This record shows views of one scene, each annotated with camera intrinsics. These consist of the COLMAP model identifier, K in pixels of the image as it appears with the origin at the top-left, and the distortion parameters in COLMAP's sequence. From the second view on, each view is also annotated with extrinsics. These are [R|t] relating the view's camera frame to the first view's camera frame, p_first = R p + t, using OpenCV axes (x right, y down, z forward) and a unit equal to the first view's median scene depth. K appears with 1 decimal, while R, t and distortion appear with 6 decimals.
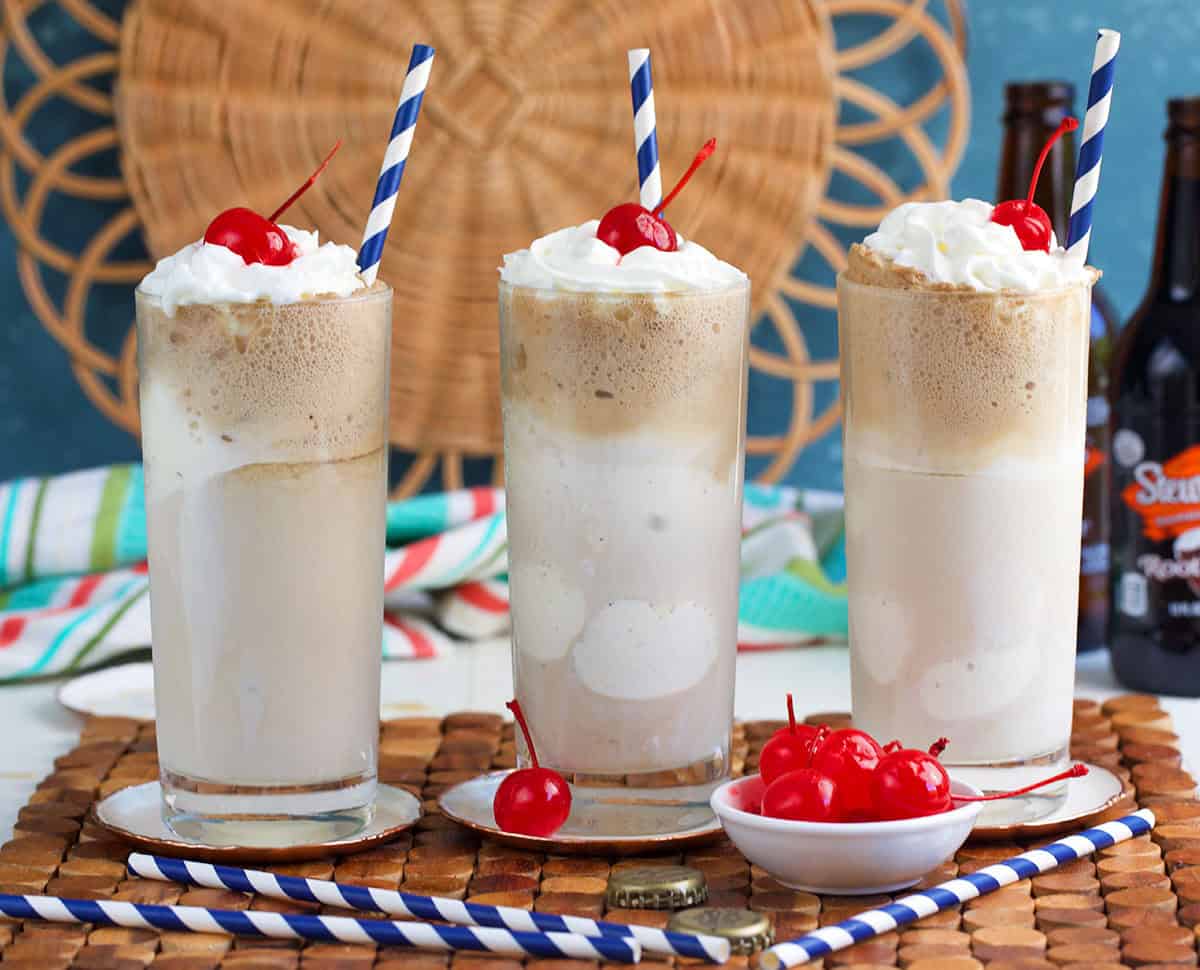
lens RADIAL K [[3836.4, 0, 607.0], [0, 3836.4, 489.1], [0, 0, 1]] dist [-0.033197, 0.000000]
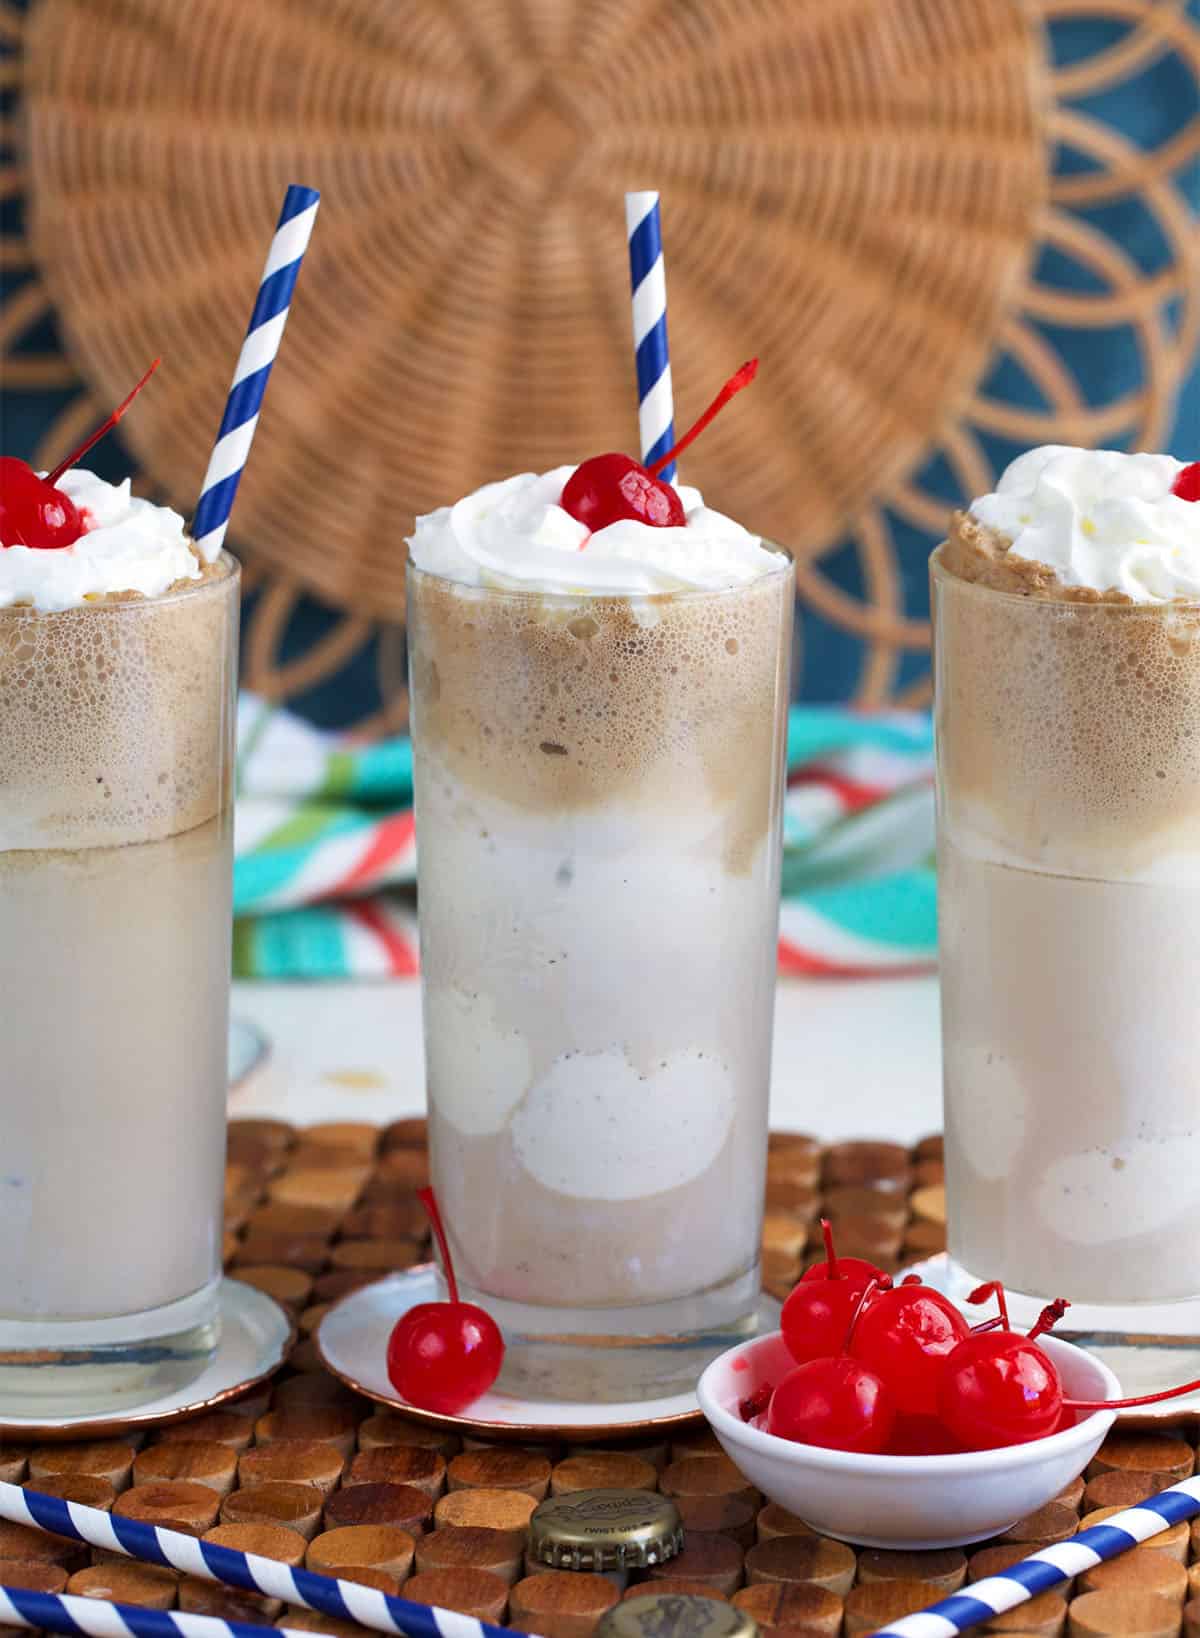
lens RADIAL K [[4915.2, 0, 587.4], [0, 4915.2, 812.4], [0, 0, 1]] dist [-0.033311, 0.000000]
pose [[0.998036, 0.021786, -0.058740, 0.053273], [-0.017516, 0.997233, 0.072243, -0.073268], [0.060151, -0.071072, 0.995656, 0.171451]]
